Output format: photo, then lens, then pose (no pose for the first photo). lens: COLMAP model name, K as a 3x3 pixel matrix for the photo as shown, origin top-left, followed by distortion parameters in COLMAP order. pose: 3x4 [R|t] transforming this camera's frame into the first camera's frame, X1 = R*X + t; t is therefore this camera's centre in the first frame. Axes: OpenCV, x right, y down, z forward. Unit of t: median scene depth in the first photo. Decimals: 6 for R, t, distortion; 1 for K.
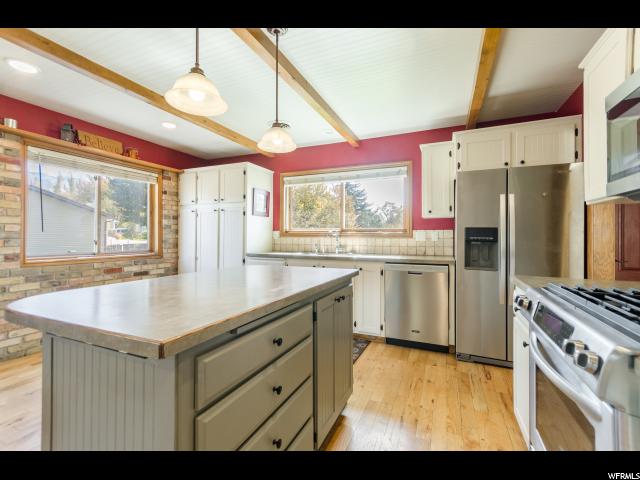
lens RADIAL K [[282.2, 0, 321.5], [0, 282.2, 234.4], [0, 0, 1]] dist [-0.000160, -0.000411]
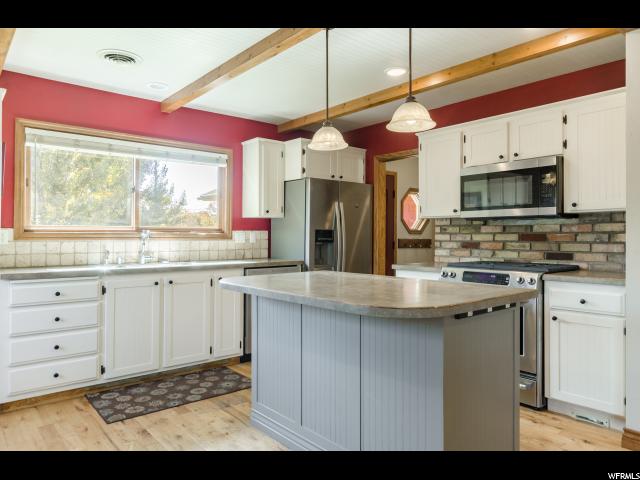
lens RADIAL K [[446.4, 0, 319.9], [0, 446.4, 239.9], [0, 0, 1]] dist [-0.001845, -0.001501]
pose [[0.435463, -0.009583, 0.900156, -0.761745], [-0.000069, 0.999943, 0.010679, -0.001272], [-0.900207, -0.004712, 0.435437, 0.165681]]
